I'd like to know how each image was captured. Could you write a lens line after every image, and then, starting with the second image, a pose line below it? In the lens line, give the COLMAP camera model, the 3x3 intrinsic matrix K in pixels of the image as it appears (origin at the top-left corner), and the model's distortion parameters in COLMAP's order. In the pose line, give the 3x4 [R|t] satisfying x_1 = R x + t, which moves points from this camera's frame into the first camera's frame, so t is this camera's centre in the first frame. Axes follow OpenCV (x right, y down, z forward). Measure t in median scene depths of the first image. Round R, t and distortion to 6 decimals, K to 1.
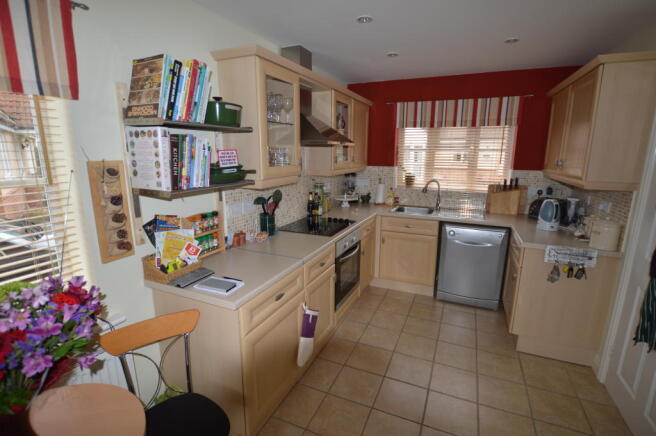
lens RADIAL K [[315.4, 0, 328.3], [0, 315.4, 216.8], [0, 0, 1]] dist [-0.002806, -0.000990]
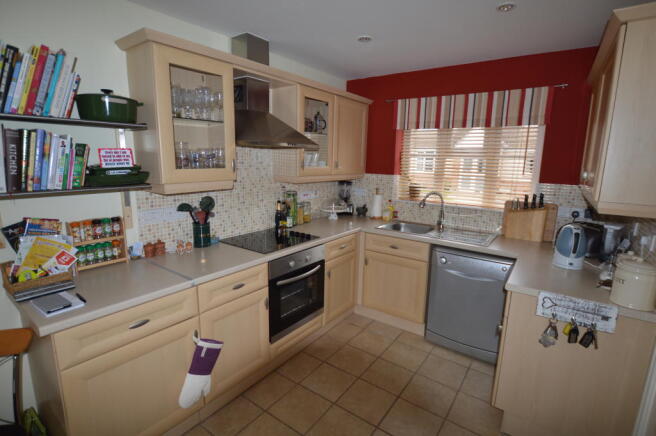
lens RADIAL K [[320.3, 0, 327.9], [0, 320.3, 217.7], [0, 0, 1]] dist [-0.015722, 0.000018]
pose [[0.975924, 0.054359, -0.211229, 0.325609], [-0.059473, 0.998069, -0.017930, -0.027044], [0.209847, 0.030061, 0.977272, 0.183436]]
